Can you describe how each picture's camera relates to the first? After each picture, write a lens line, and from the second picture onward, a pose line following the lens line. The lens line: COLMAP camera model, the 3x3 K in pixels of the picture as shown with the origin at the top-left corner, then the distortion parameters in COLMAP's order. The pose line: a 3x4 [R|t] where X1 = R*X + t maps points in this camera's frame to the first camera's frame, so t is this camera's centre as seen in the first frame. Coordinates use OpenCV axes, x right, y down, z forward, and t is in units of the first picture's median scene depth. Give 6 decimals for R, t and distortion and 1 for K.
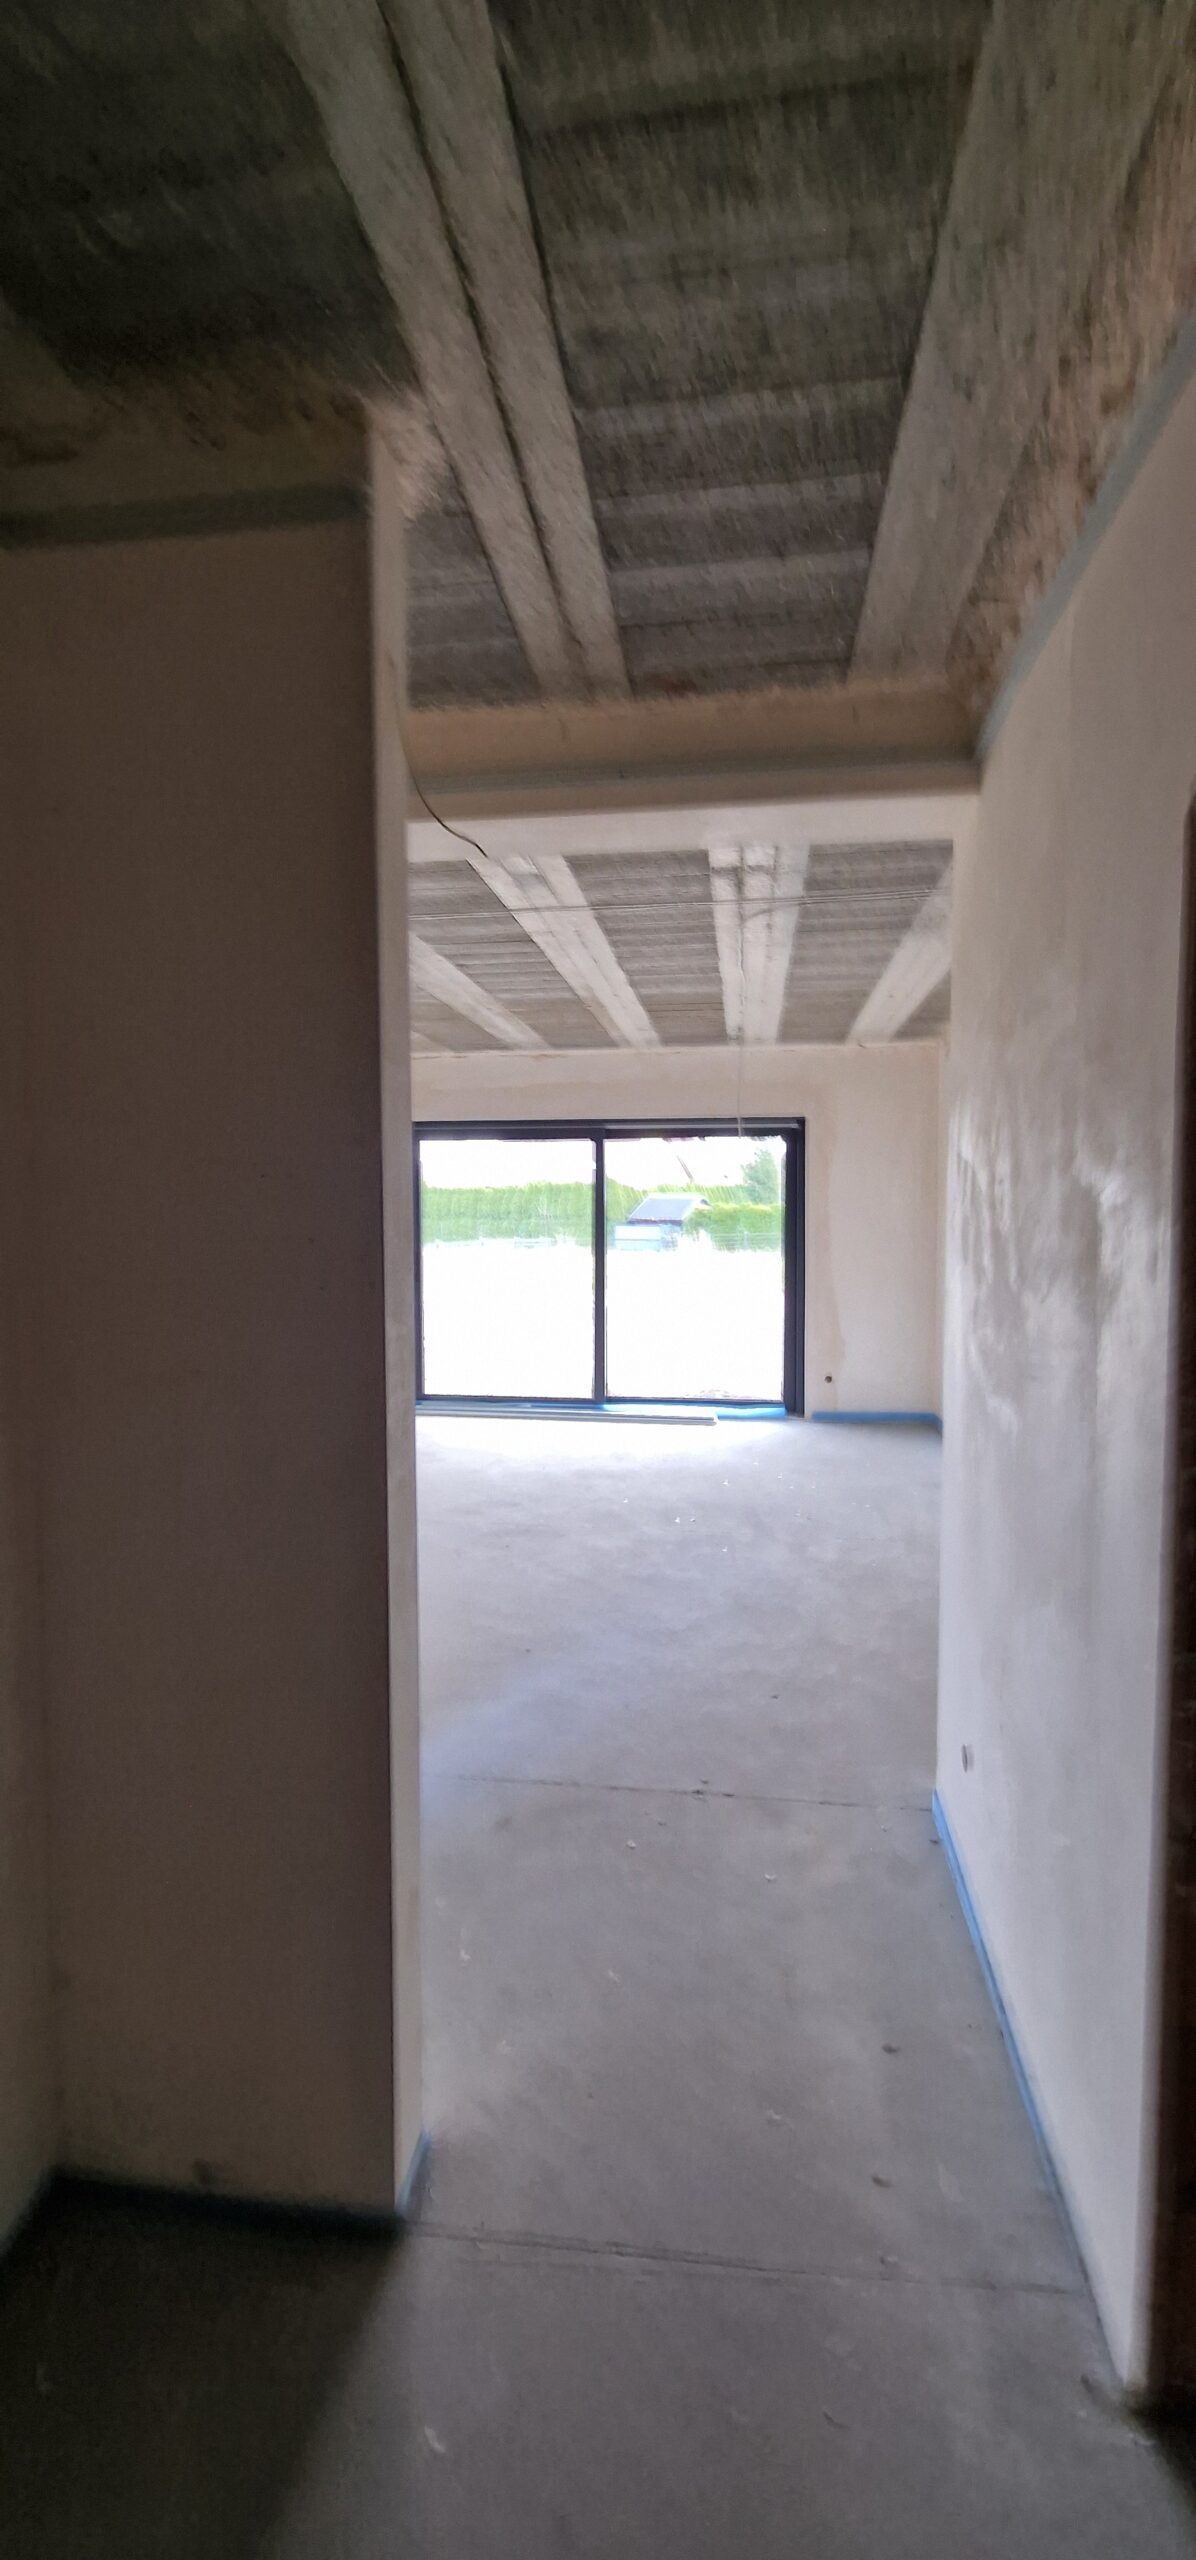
lens RADIAL K [[1044.8, 0, 588.7], [0, 1044.8, 1256.7], [0, 0, 1]] dist [0.000654, -0.000734]
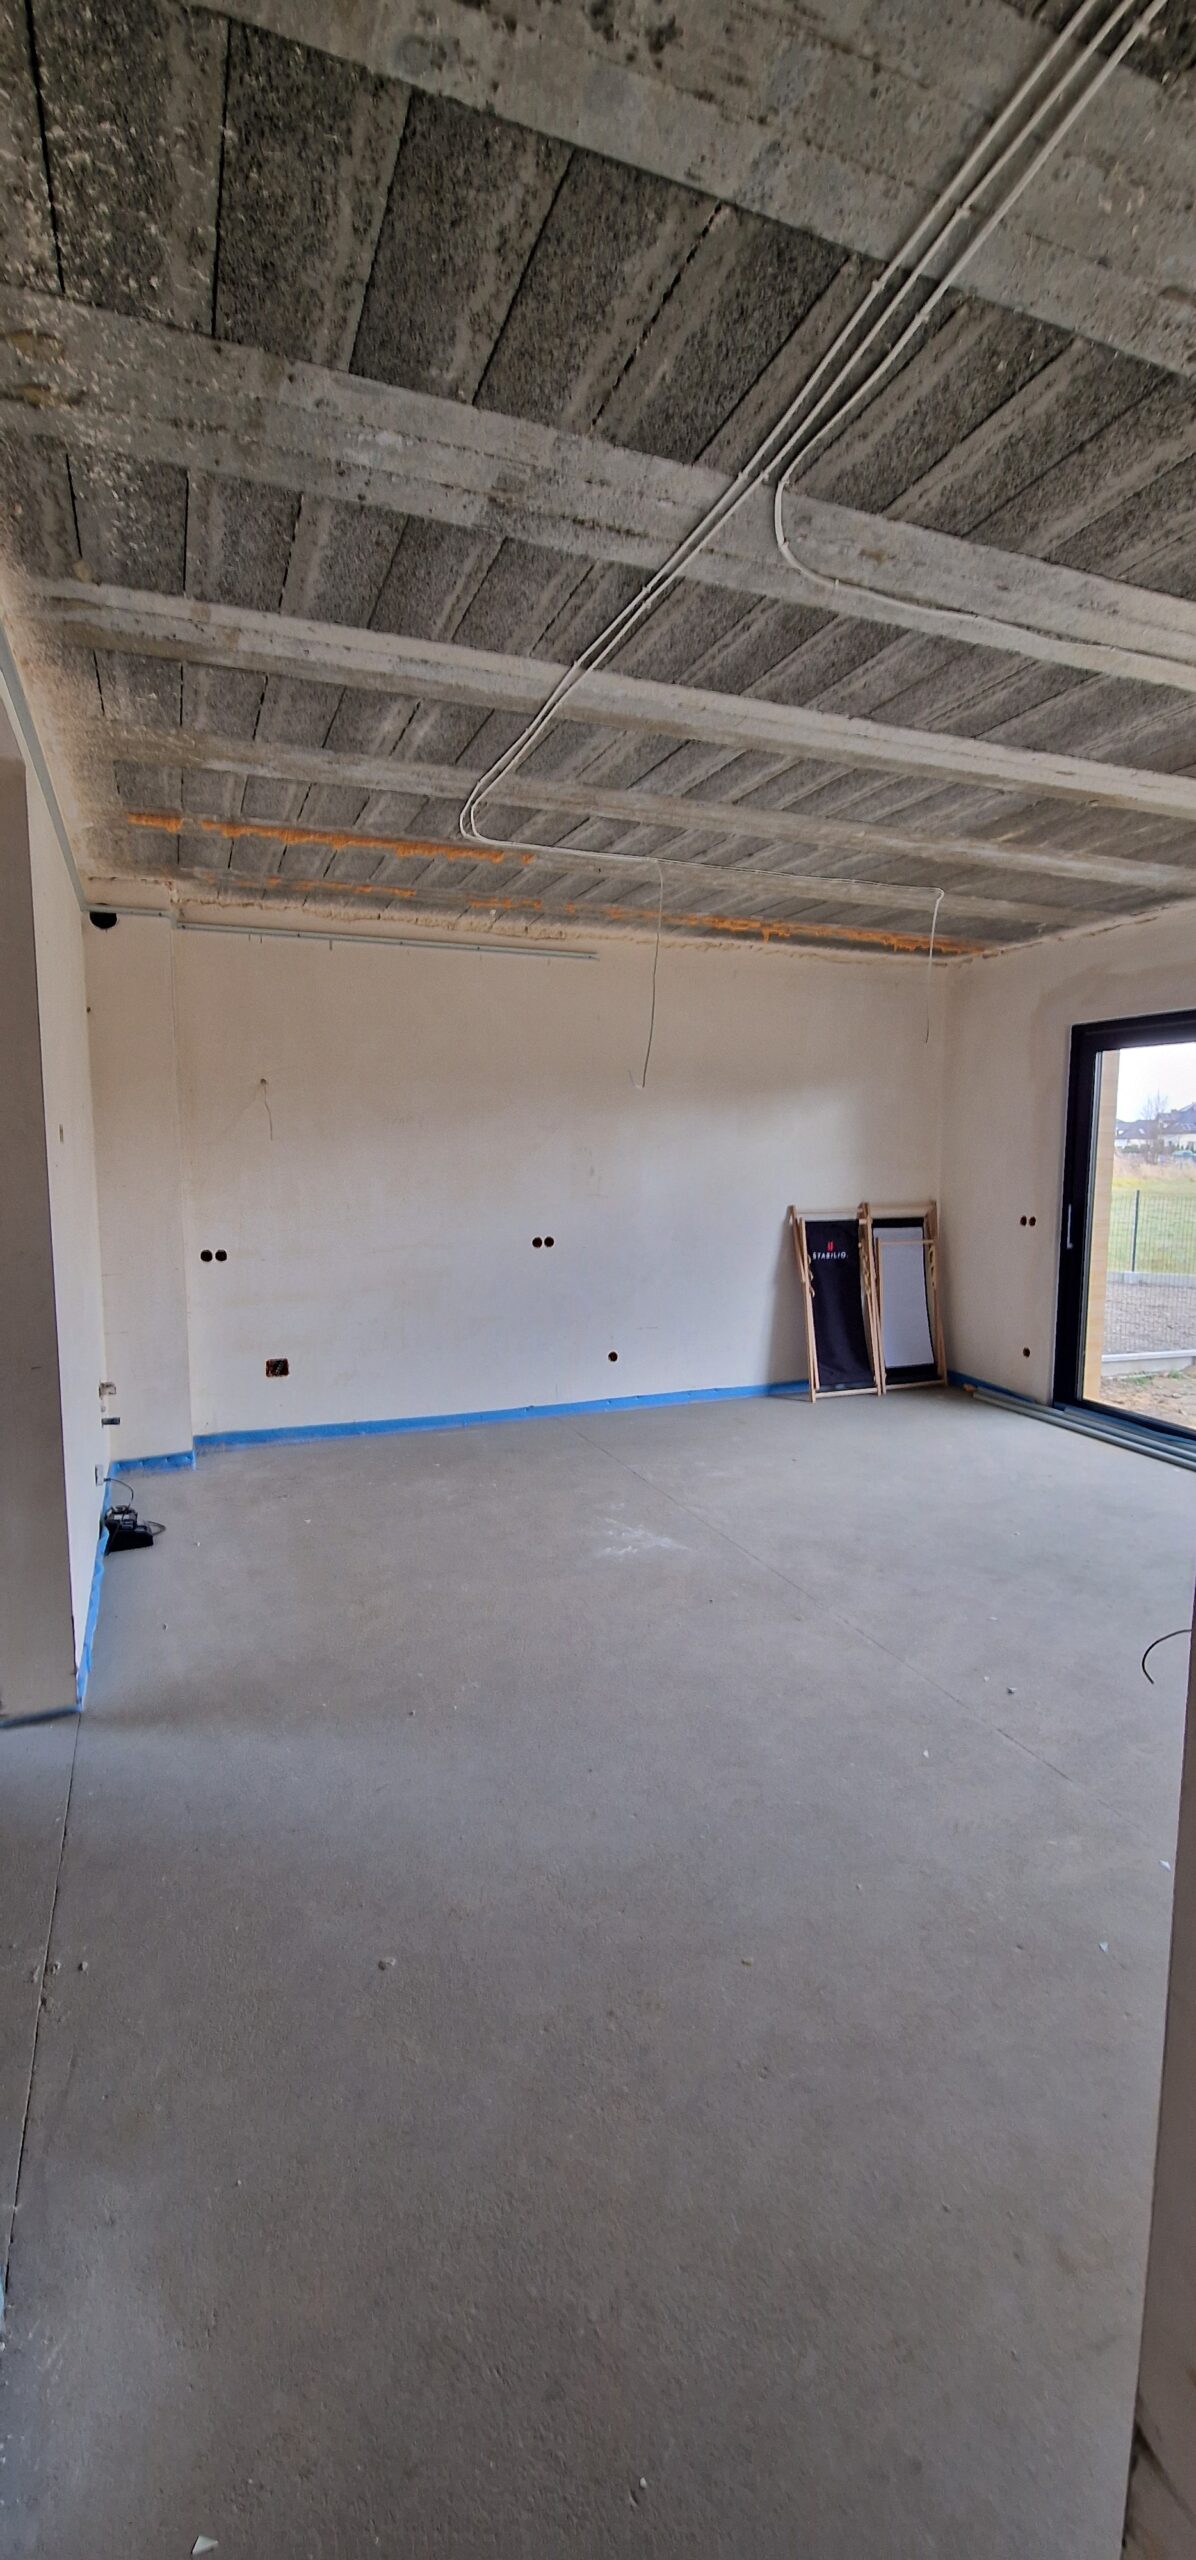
lens RADIAL K [[1044.8, 0, 594.5], [0, 1044.8, 1259.8], [0, 0, 1]] dist [0.000654, -0.000734]
pose [[0.503559, 0.100002, -0.858154, 0.315921], [-0.048035, 0.994983, 0.087760, -0.014826], [0.862624, -0.002971, 0.505836, 0.360509]]
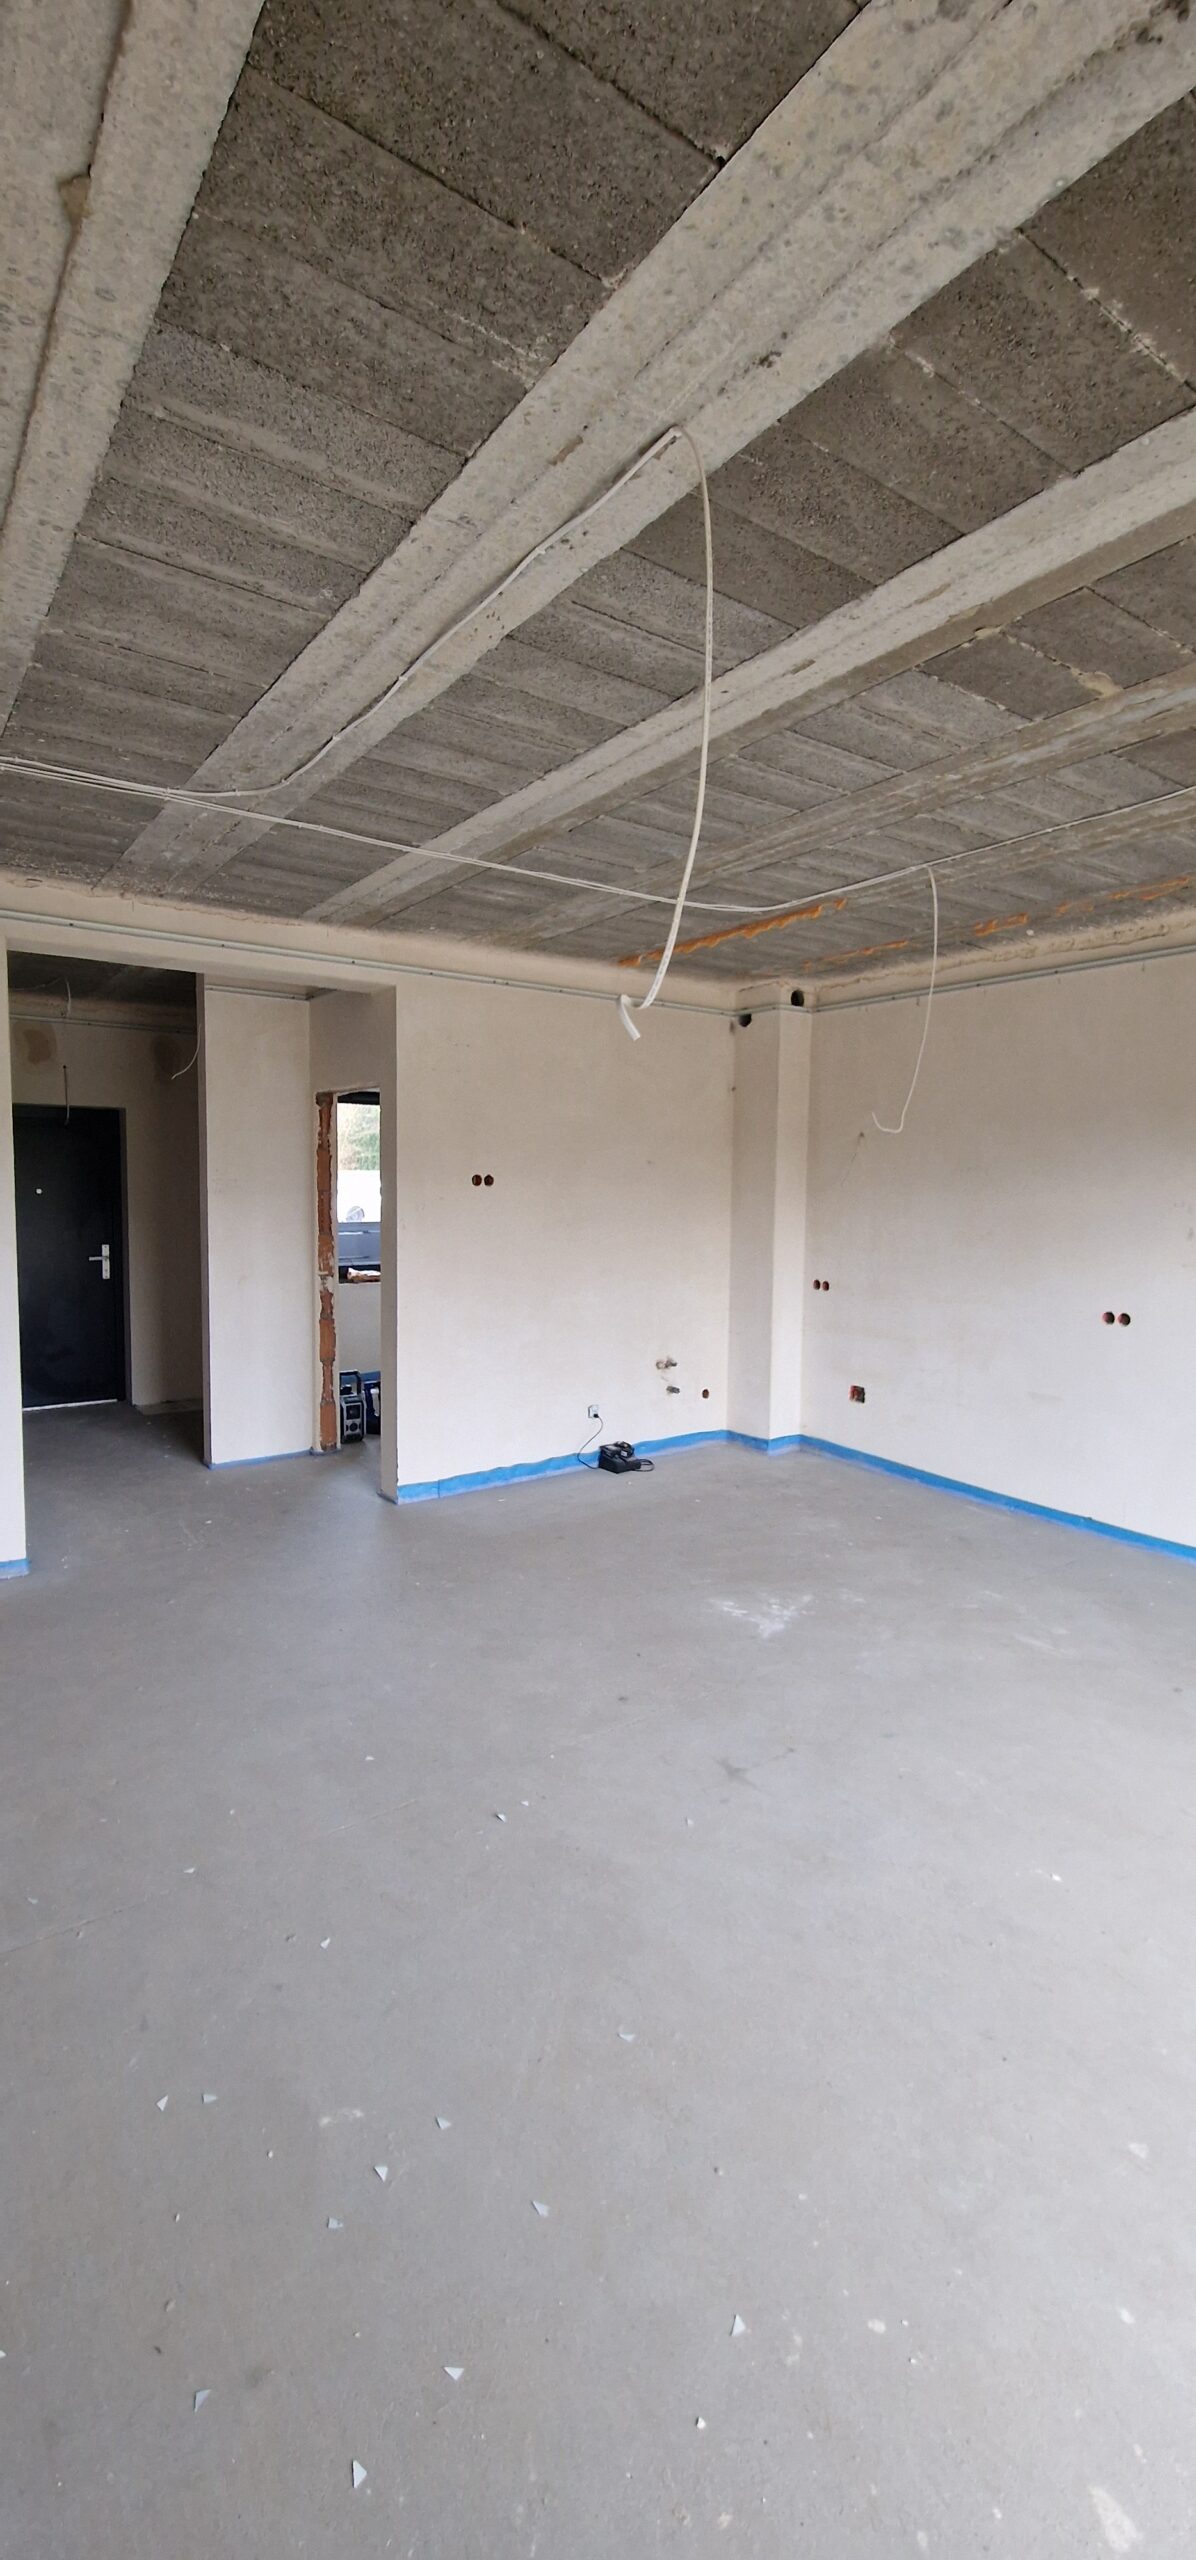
lens RADIAL K [[1044.8, 0, 587.2], [0, 1044.8, 1263.1], [0, 0, 1]] dist [0.000654, -0.000734]
pose [[-0.723620, 0.051976, -0.688238, 0.280815], [-0.044334, 0.991601, 0.121499, -0.051840], [0.688773, 0.118431, -0.715238, 0.946153]]
